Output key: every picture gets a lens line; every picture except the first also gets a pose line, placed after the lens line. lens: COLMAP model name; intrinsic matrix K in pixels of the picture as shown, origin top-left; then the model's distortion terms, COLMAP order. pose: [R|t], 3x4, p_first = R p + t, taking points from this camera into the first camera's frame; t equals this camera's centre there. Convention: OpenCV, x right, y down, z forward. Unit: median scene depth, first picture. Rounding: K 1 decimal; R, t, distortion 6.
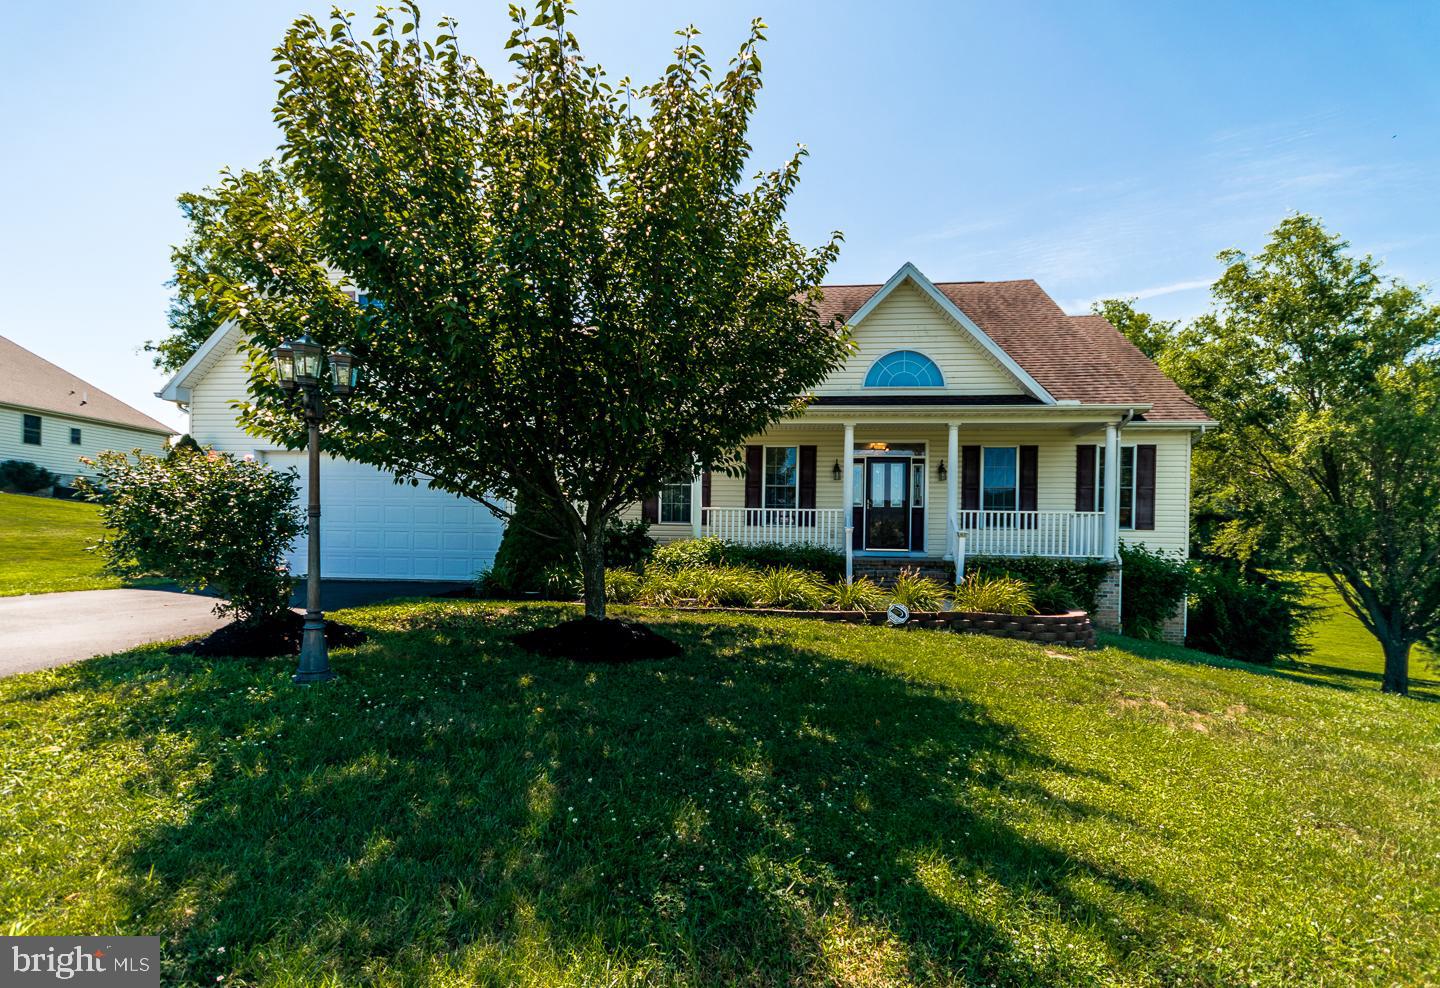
lens RADIAL K [[669.1, 0, 718.3], [0, 669.1, 542.0], [0, 0, 1]] dist [0.002671, 0.000136]
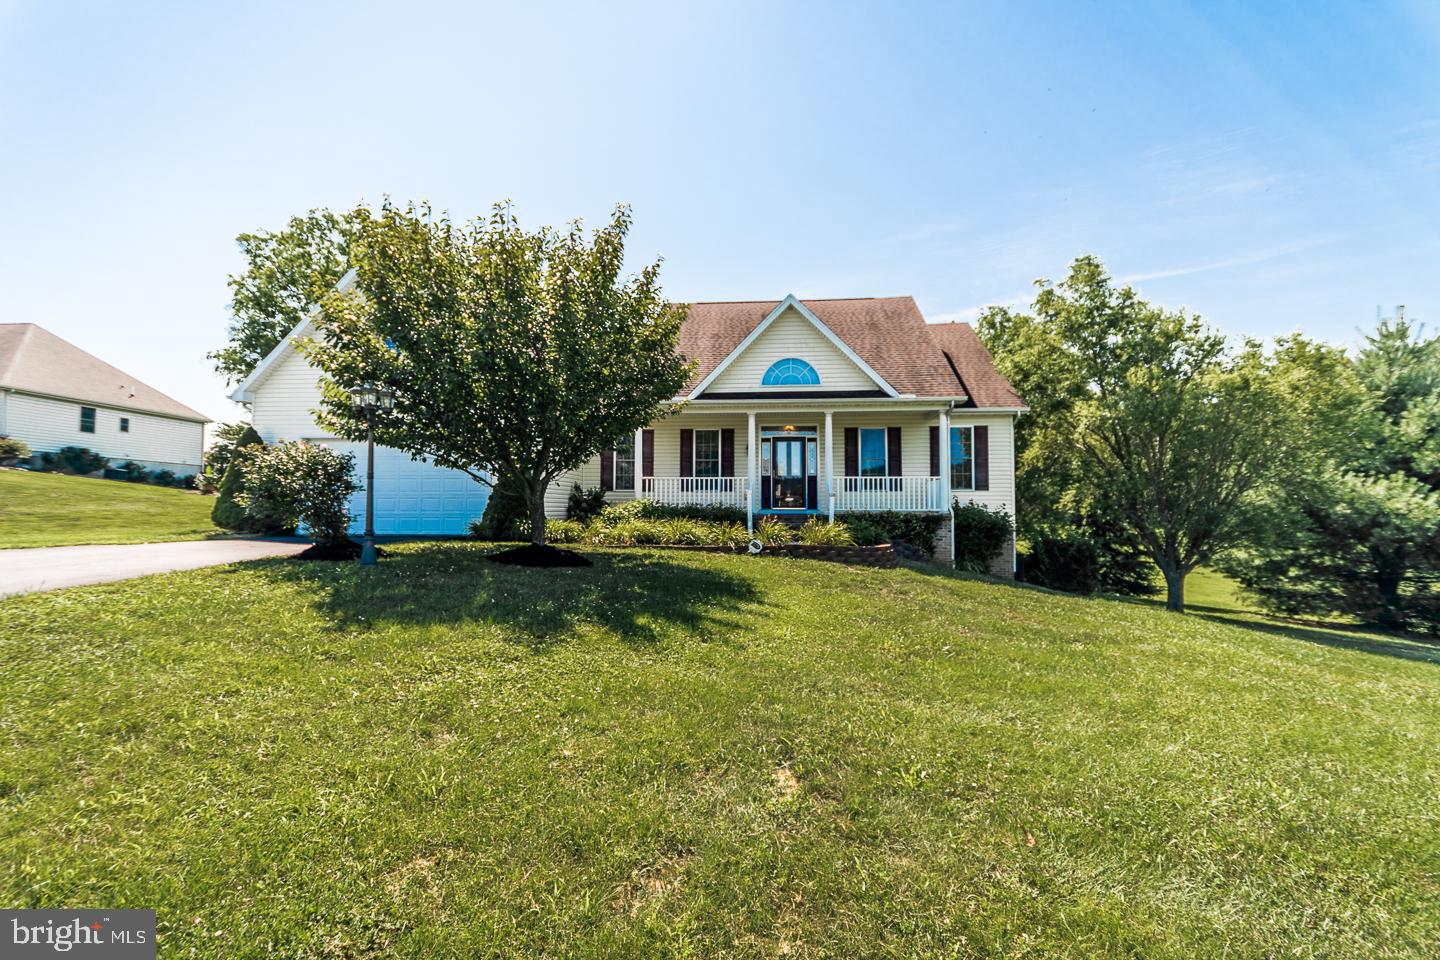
lens RADIAL K [[656.0, 0, 720.0], [0, 656.0, 480.0], [0, 0, 1]] dist [0.001566, 0.000074]
pose [[0.999919, -0.012018, 0.004300, 0.128837], [0.012241, 0.998351, -0.056079, 0.029096], [-0.003619, 0.056127, 0.998417, -0.296545]]
